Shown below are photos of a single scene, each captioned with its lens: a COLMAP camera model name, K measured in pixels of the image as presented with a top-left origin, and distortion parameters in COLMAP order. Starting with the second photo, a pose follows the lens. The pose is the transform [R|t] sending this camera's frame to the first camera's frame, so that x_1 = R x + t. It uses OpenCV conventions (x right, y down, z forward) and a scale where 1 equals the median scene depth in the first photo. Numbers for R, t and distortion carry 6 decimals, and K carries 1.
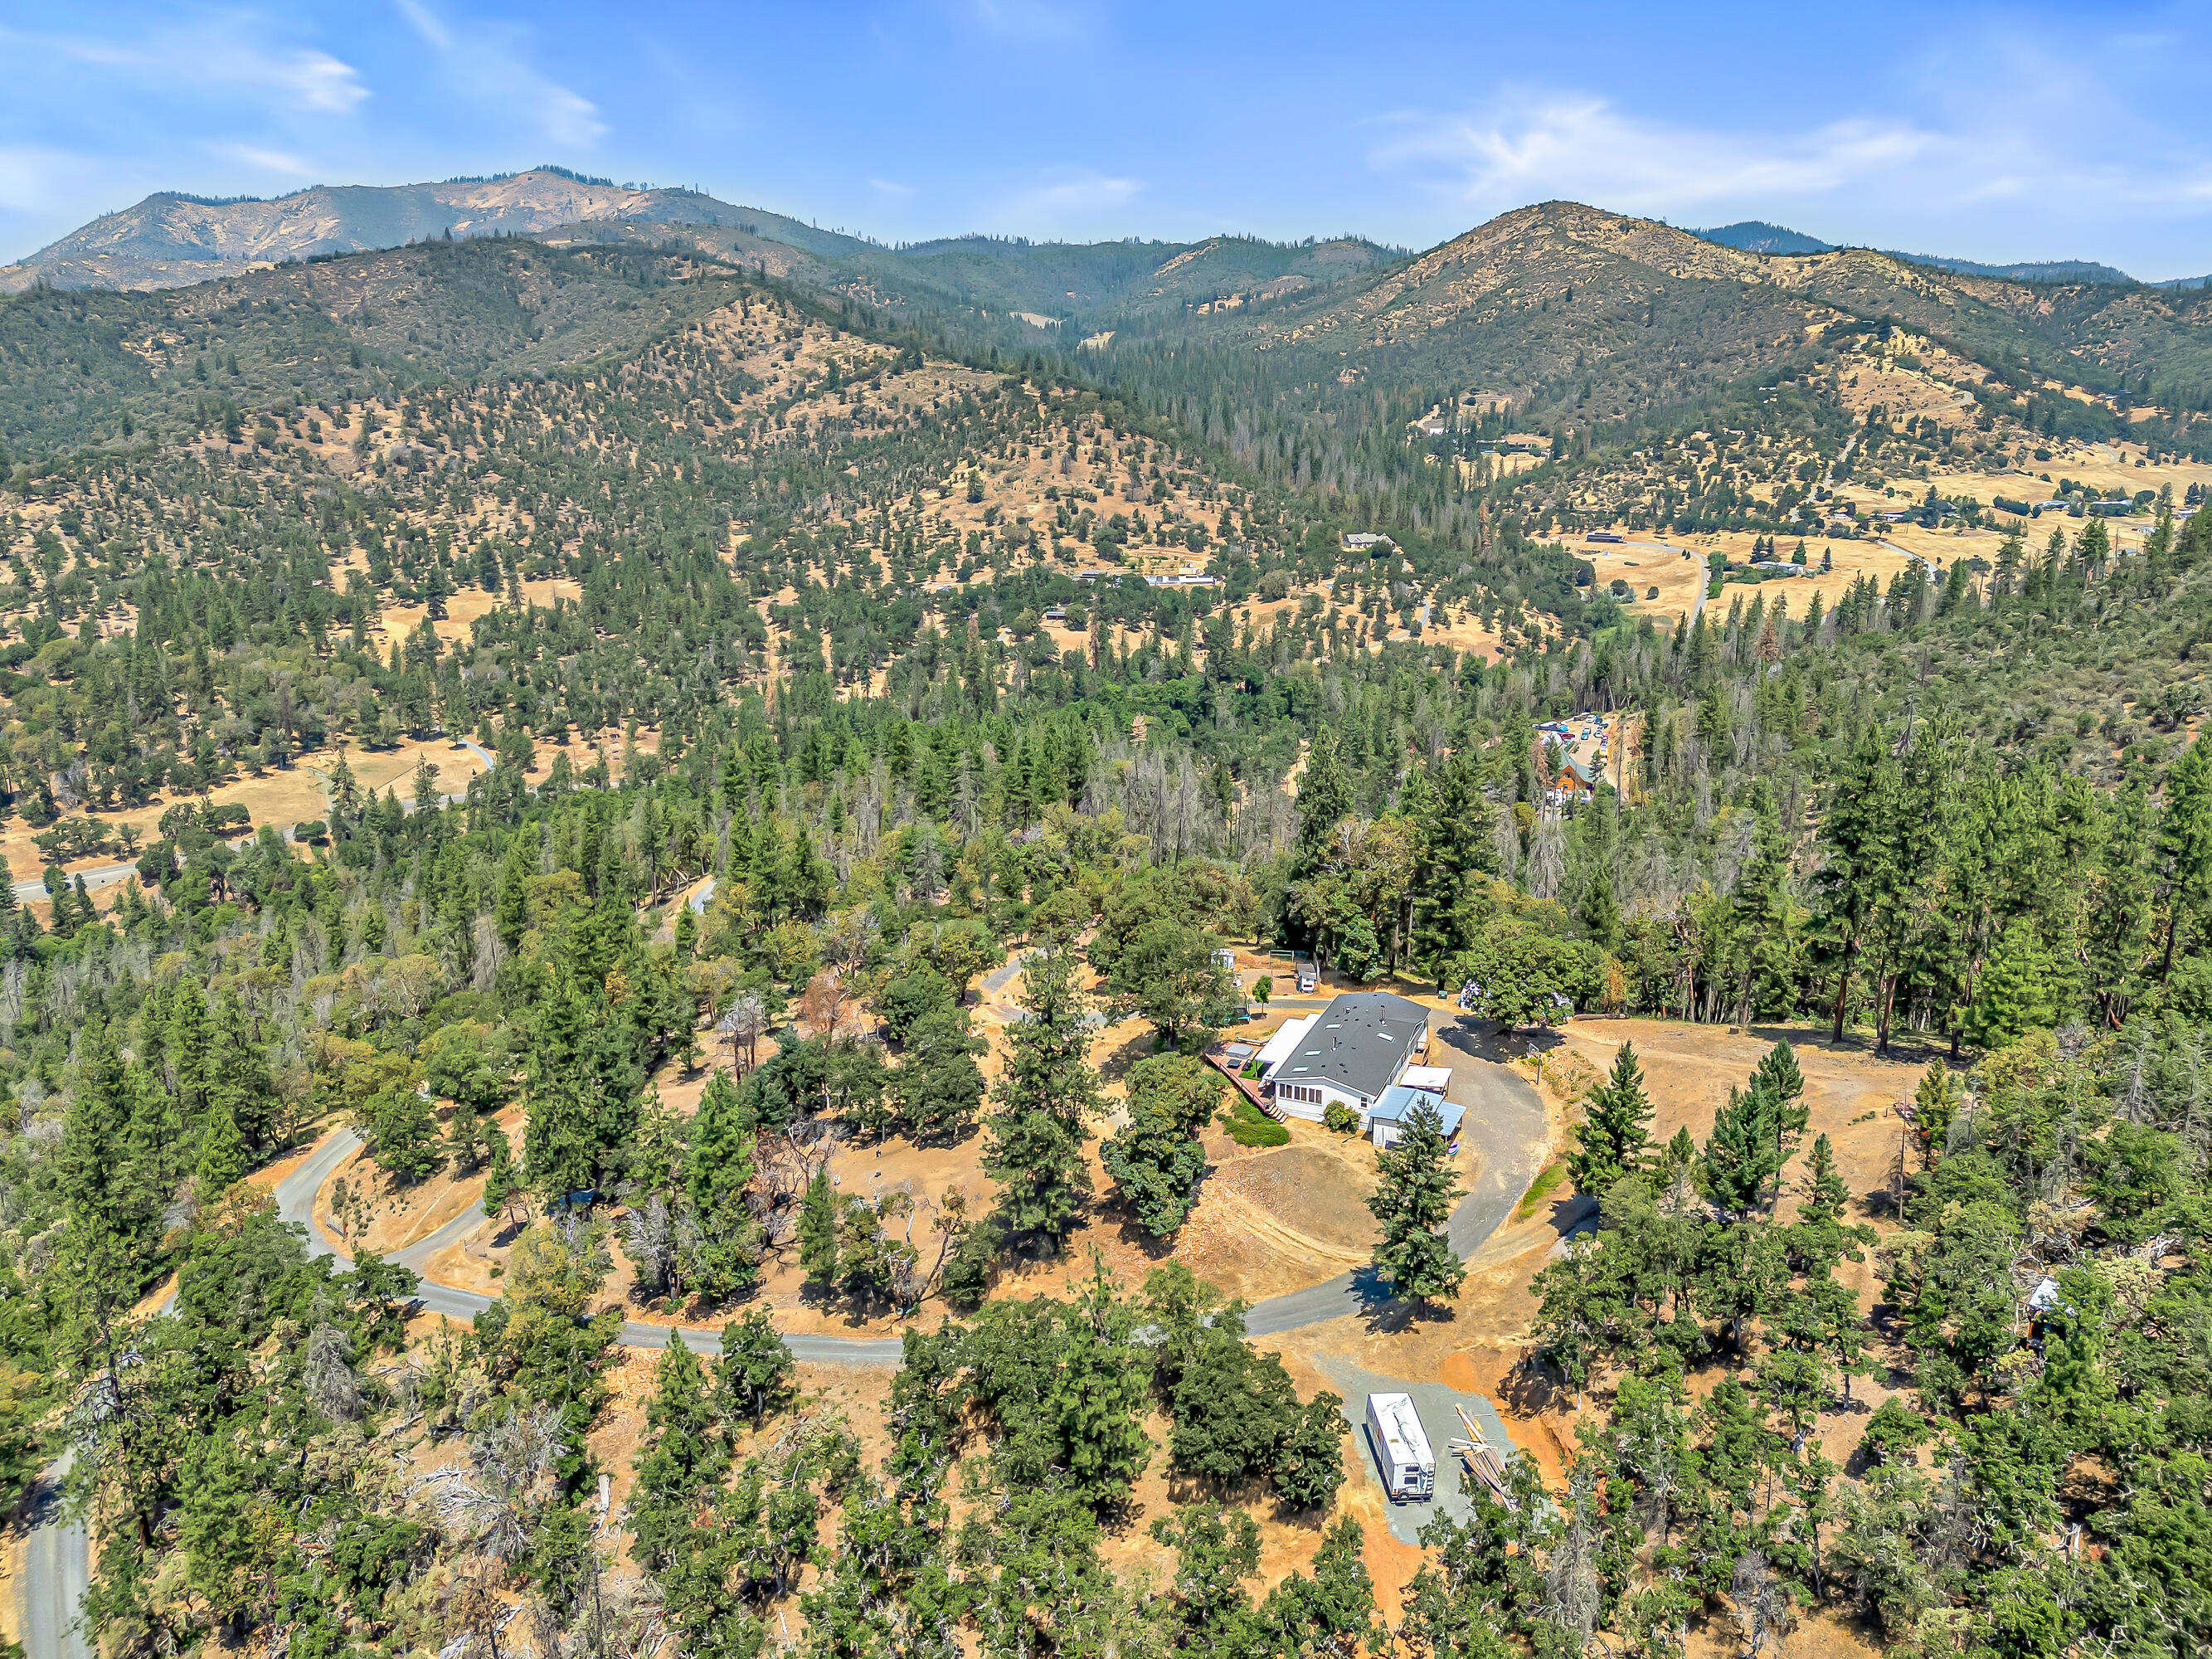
lens RADIAL K [[1664.6, 0, 1111.6], [0, 1664.6, 858.8], [0, 0, 1]] dist [0.125323, -0.142422]
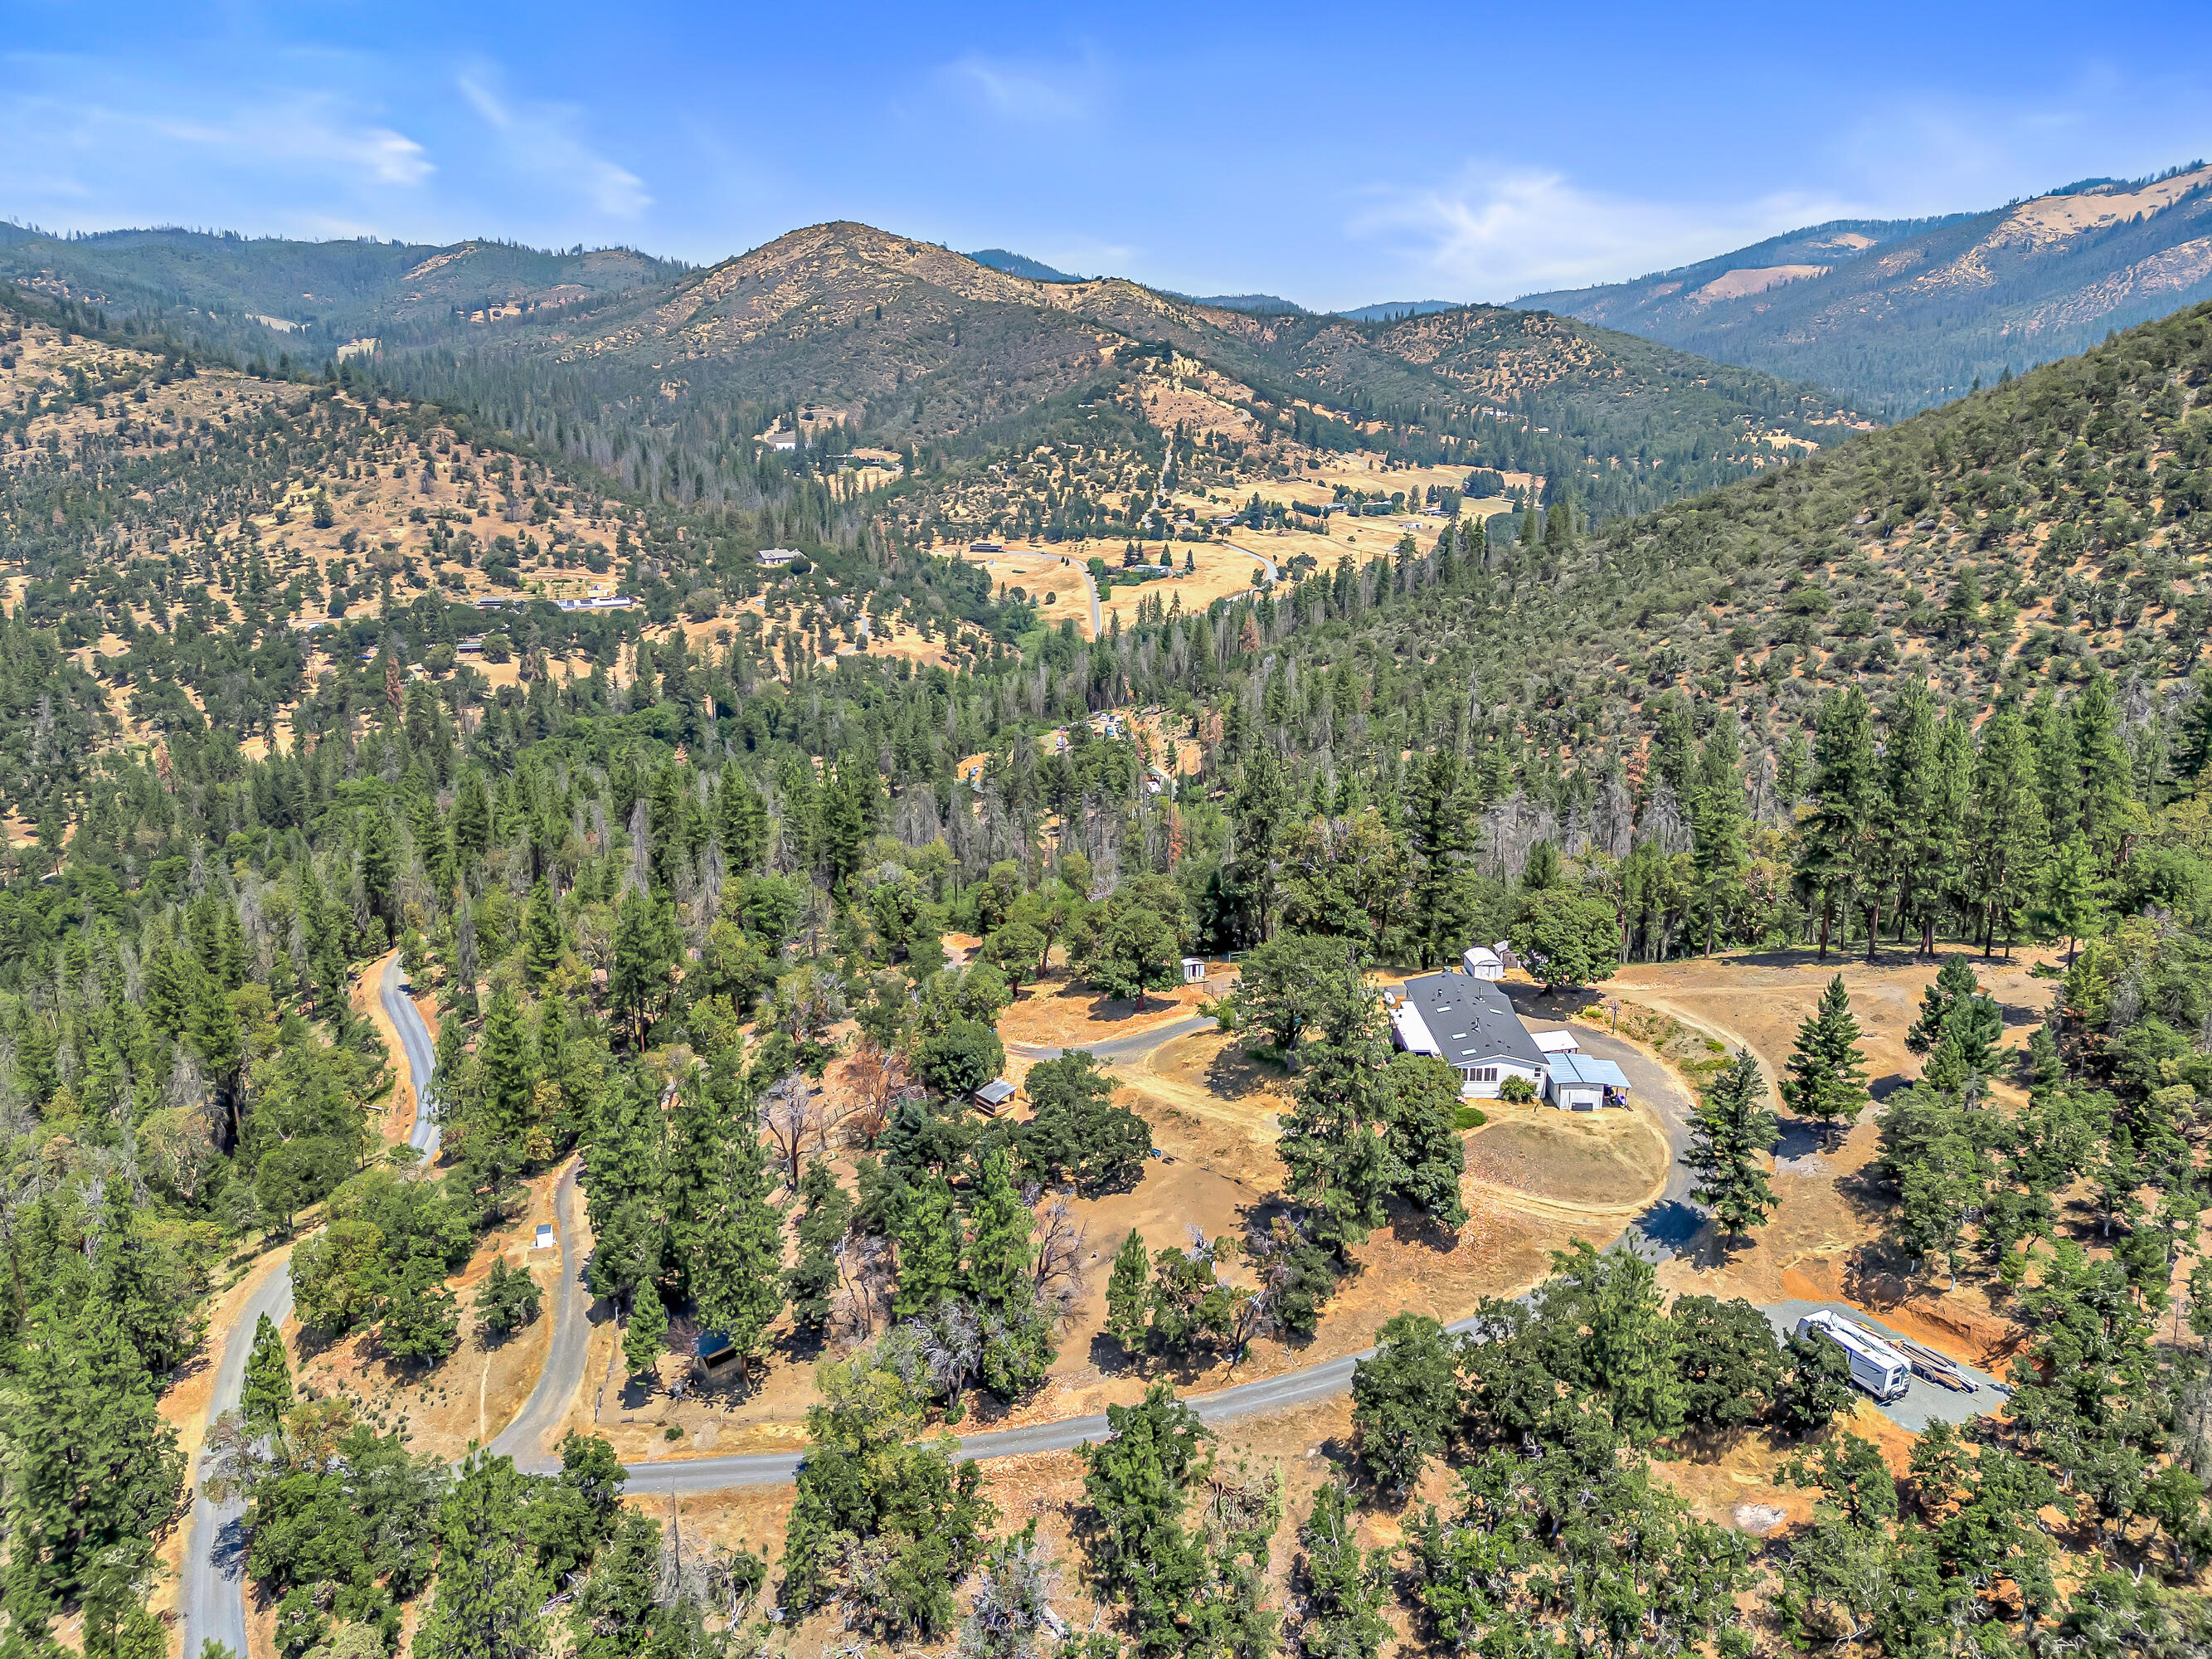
lens RADIAL K [[1666.2, 0, 1105.9], [0, 1666.2, 876.6], [0, 0, 1]] dist [0.080676, -0.063458]
pose [[0.918005, -0.113655, 0.379934, -0.060267], [0.112738, 0.993317, 0.024743, -0.004251], [-0.380207, 0.020119, 0.924683, 0.014858]]
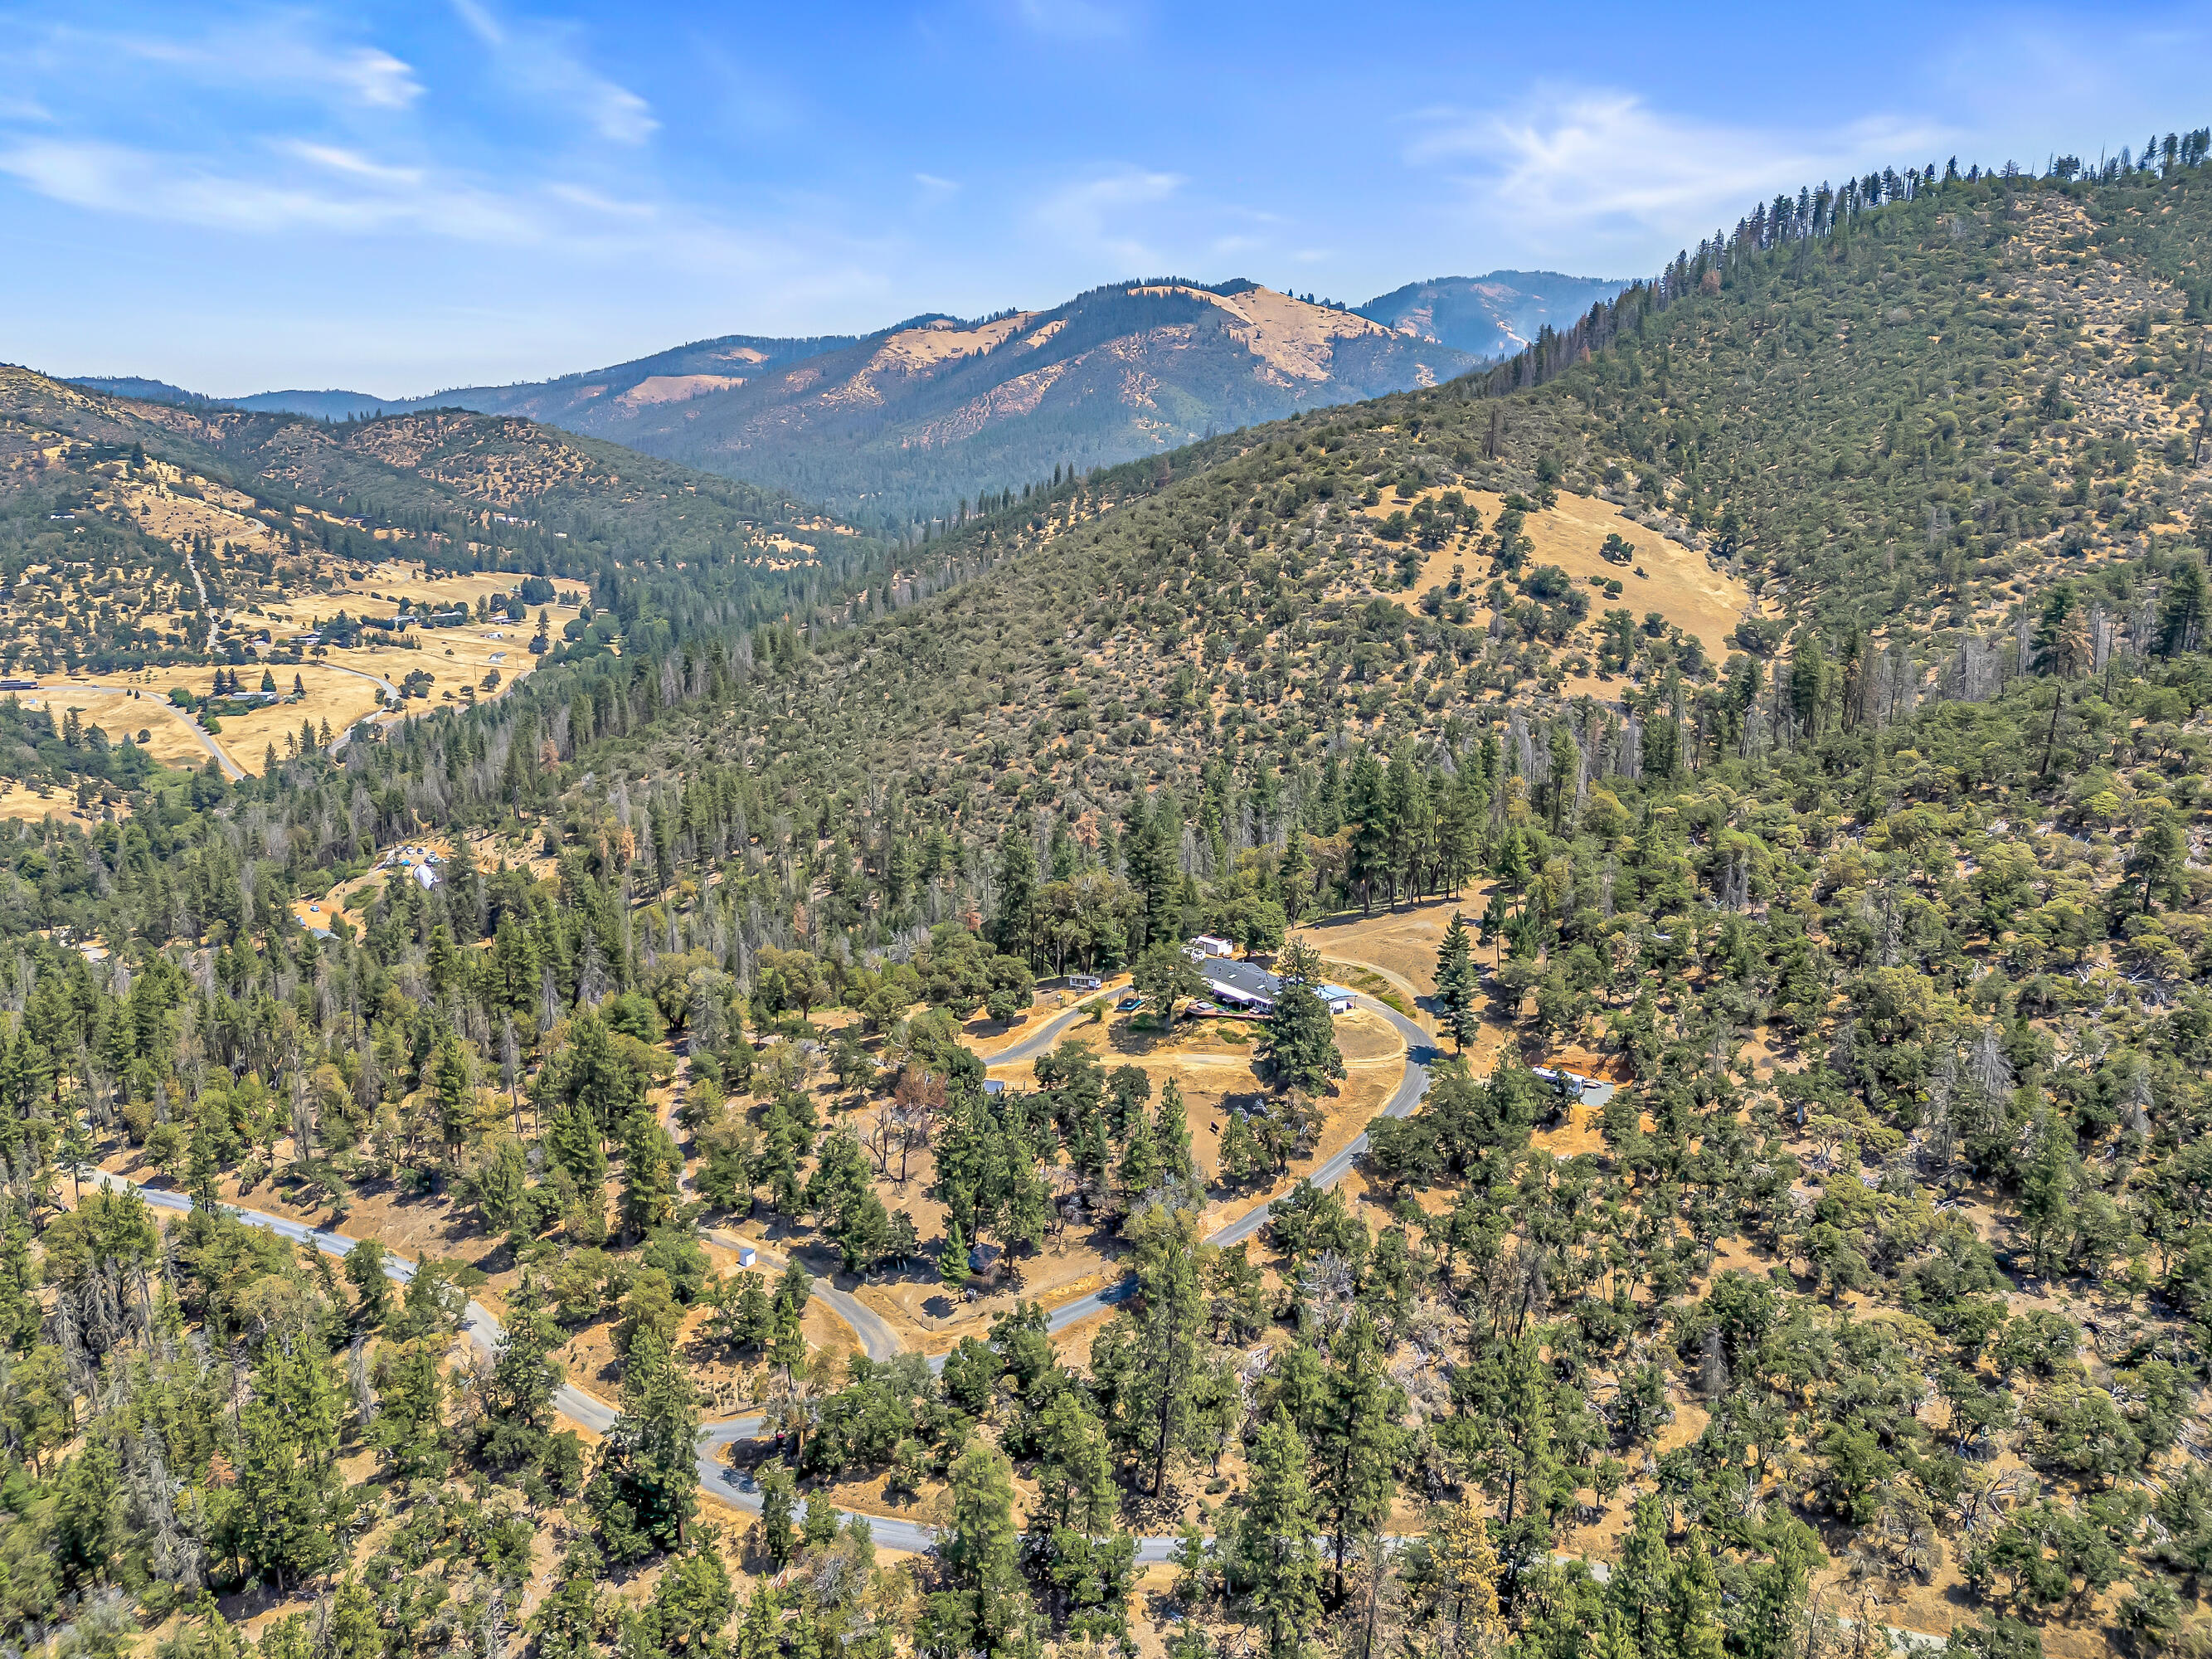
lens RADIAL K [[1666.2, 0, 1105.9], [0, 1666.2, 876.6], [0, 0, 1]] dist [0.080676, -0.063458]
pose [[0.536261, -0.198201, 0.820451, -0.175186], [0.238607, 0.967988, 0.077885, -0.021309], [-0.809624, 0.153999, 0.566386, 0.017216]]
